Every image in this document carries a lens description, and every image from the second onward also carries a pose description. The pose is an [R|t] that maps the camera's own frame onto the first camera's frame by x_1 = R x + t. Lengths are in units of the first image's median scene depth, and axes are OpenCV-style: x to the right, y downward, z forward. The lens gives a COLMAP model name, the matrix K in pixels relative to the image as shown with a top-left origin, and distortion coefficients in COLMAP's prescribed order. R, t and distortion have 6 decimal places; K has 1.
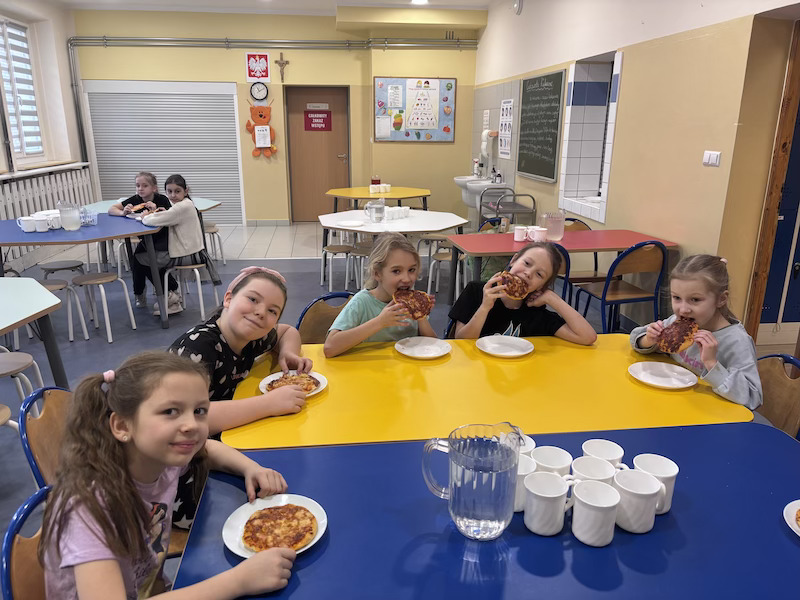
lens RADIAL K [[604.8, 0, 399.6], [0, 604.8, 299.9], [0, 0, 1]] dist [0.003381, -0.020802]
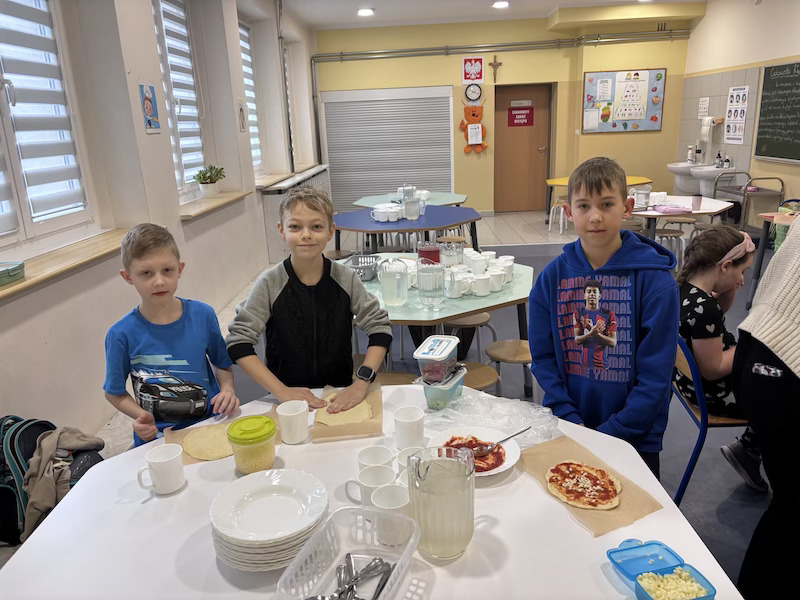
lens RADIAL K [[604.8, 0, 399.0], [0, 604.8, 298.9], [0, 0, 1]] dist [0.003381, -0.020802]
pose [[0.985683, -0.003981, -0.168564, -0.182822], [0.005292, 0.999959, 0.007328, 0.016429], [0.168528, -0.008115, 0.985663, -0.094815]]
